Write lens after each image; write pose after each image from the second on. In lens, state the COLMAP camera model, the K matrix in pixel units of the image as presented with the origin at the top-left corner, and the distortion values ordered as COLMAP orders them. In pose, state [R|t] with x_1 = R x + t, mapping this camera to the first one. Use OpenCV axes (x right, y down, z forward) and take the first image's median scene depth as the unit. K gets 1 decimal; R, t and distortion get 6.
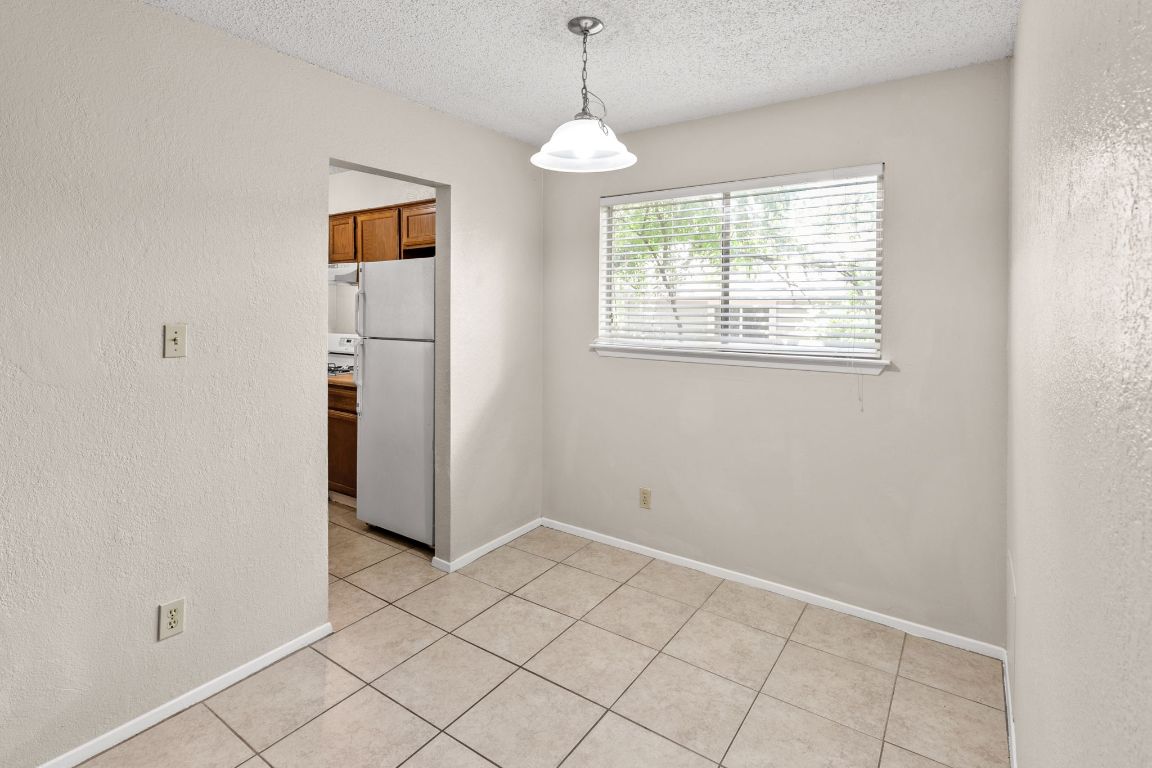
lens RADIAL K [[562.3, 0, 574.6], [0, 562.3, 324.0], [0, 0, 1]] dist [0.000309, 0.000181]
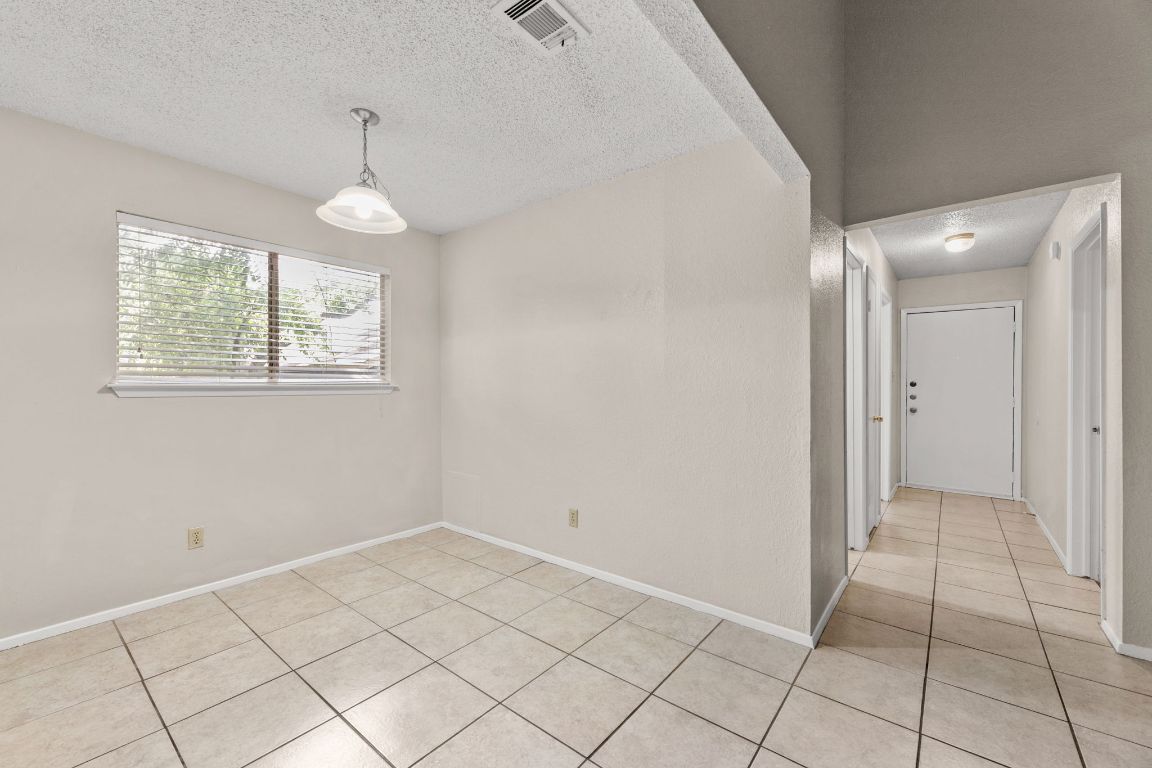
lens RADIAL K [[475.1, 0, 581.5], [0, 475.1, 378.6], [0, 0, 1]] dist [0.000817, 0.000071]
pose [[0.051096, 0.001852, 0.998692, -0.854773], [0.027458, 0.999618, -0.003258, 0.065988], [-0.998316, 0.027588, 0.051026, 0.346838]]
